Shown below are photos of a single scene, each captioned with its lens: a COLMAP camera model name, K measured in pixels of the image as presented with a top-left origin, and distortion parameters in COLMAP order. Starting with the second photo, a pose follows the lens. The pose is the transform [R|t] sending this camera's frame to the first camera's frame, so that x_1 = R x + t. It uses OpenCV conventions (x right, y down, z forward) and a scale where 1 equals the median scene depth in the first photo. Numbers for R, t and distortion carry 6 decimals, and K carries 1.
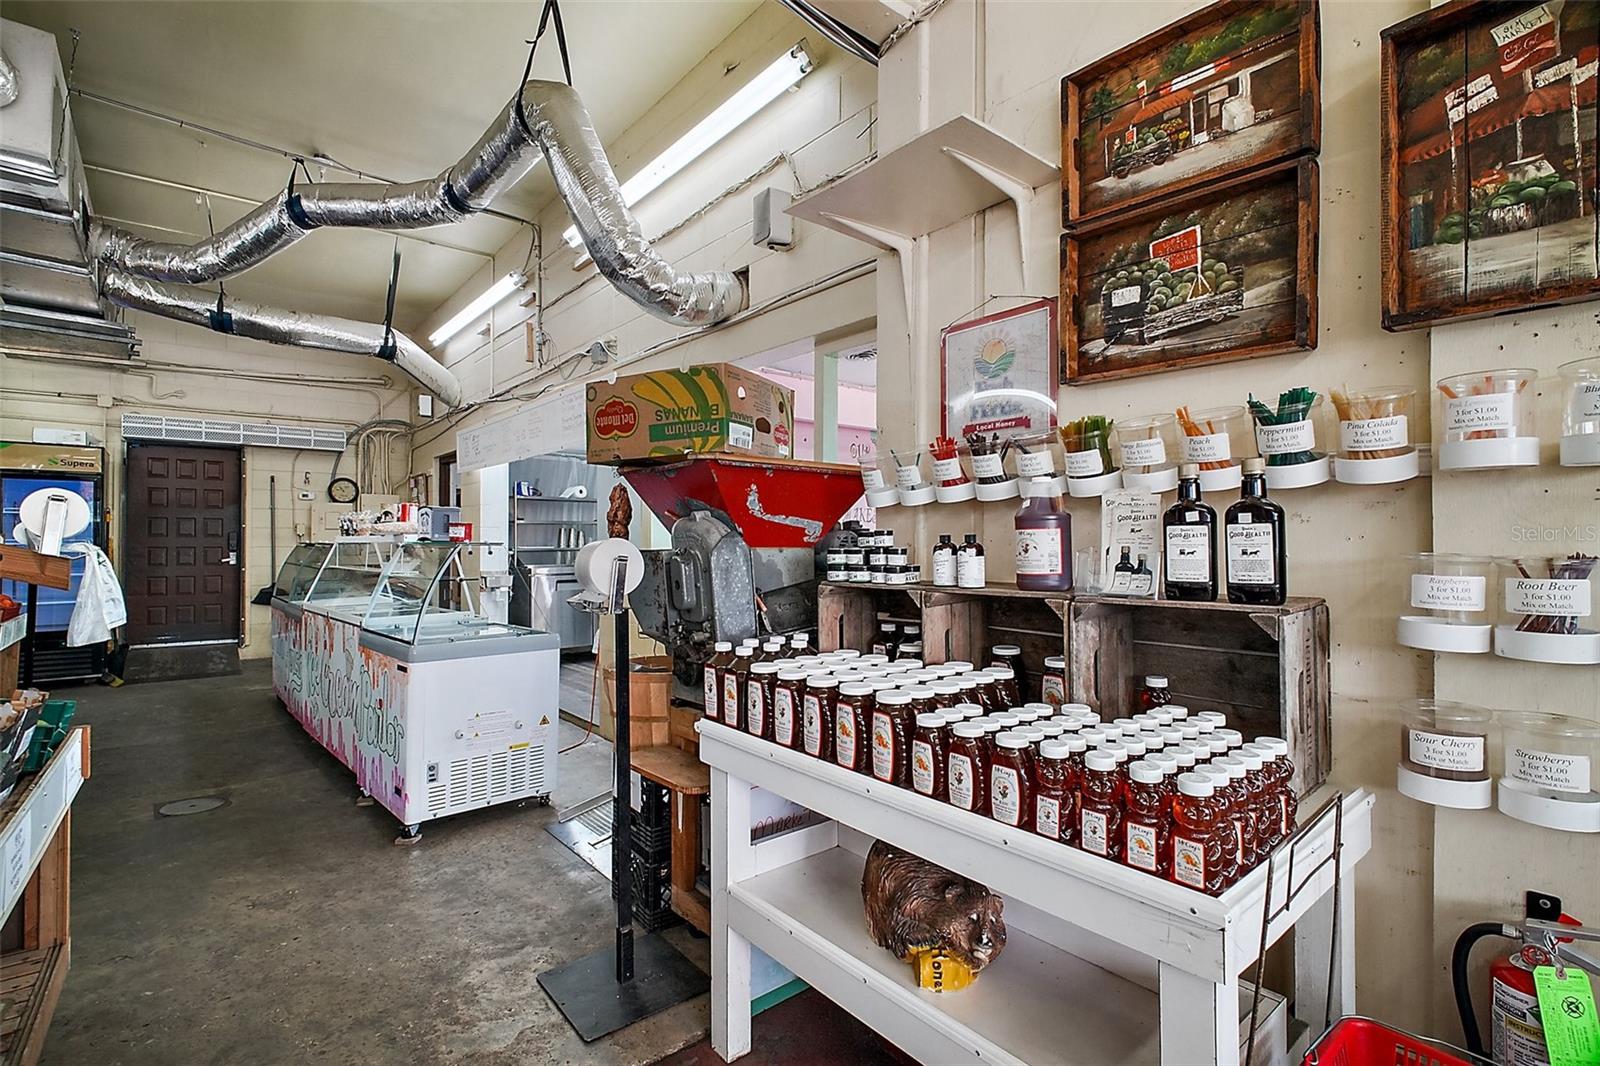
lens RADIAL K [[747.0, 0, 799.8], [0, 747.0, 533.6], [0, 0, 1]] dist [-0.005317, -0.002637]
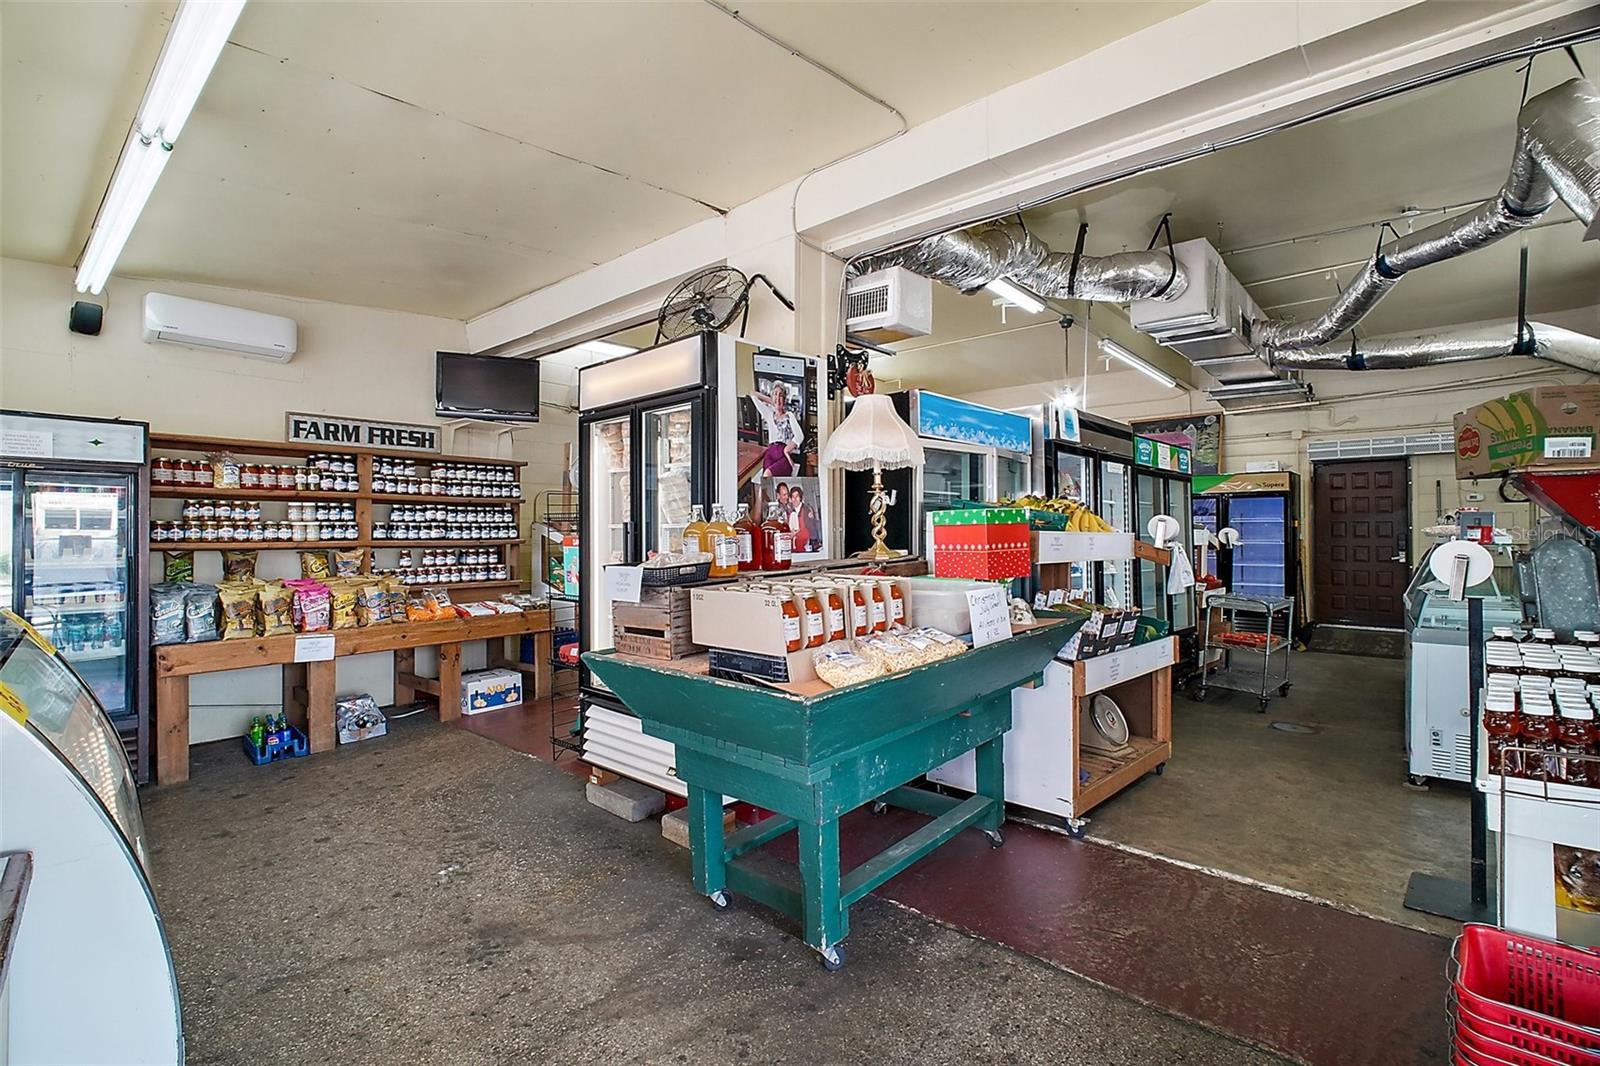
lens RADIAL K [[747.0, 0, 796.7], [0, 747.0, 533.4], [0, 0, 1]] dist [-0.005317, -0.002637]
pose [[0.154282, -0.007407, -0.987999, 0.353512], [0.006989, 0.999955, -0.006405, -0.001977], [0.988002, -0.005917, 0.154327, -0.125133]]
